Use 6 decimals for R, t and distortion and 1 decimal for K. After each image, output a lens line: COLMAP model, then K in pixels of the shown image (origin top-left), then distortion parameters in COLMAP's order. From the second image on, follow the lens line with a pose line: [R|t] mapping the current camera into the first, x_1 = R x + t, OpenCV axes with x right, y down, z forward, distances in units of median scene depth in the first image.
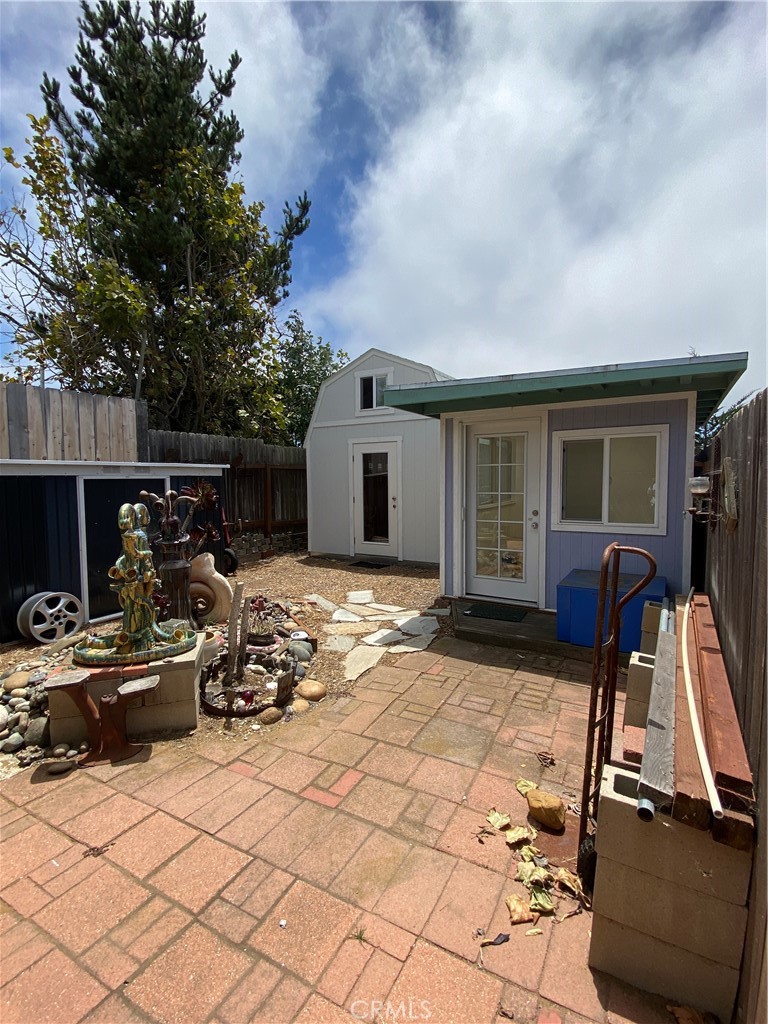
lens RADIAL K [[476.8, 0, 384.0], [0, 476.8, 512.0], [0, 0, 1]] dist [0.027893, -0.027440]
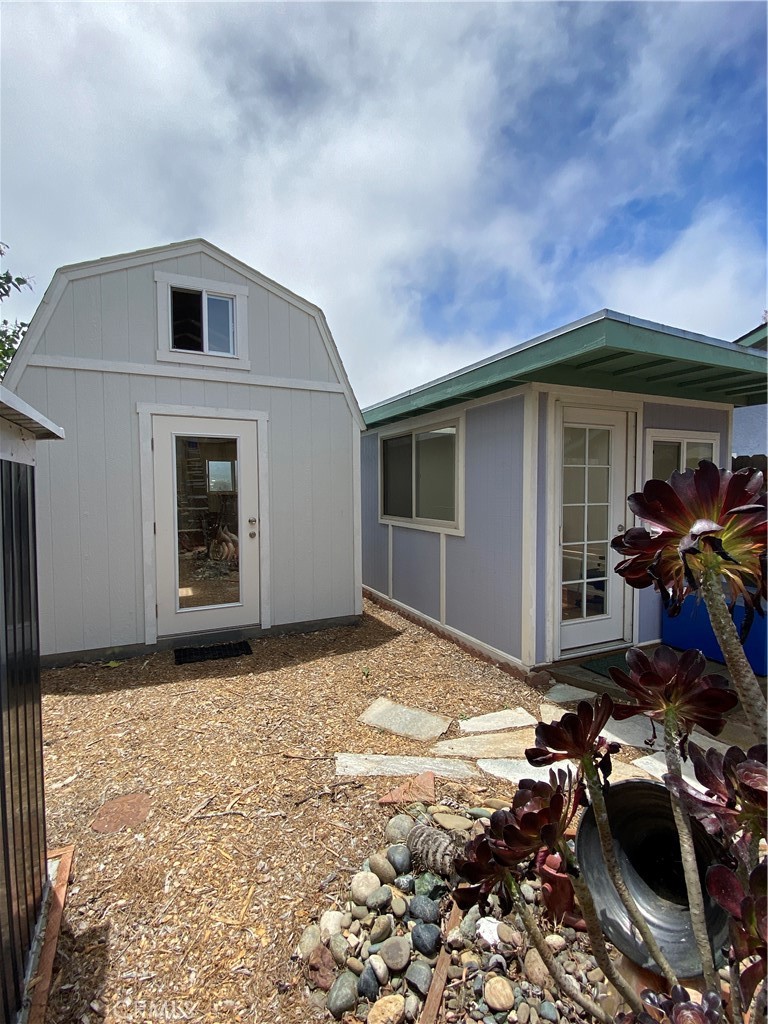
lens RADIAL K [[476.8, 0, 384.0], [0, 476.8, 512.0], [0, 0, 1]] dist [0.027893, -0.027440]
pose [[0.565988, -0.031078, 0.823827, -0.334980], [0.056635, 0.998394, -0.001245, -0.027846], [-0.822466, 0.047362, 0.566839, 0.518256]]
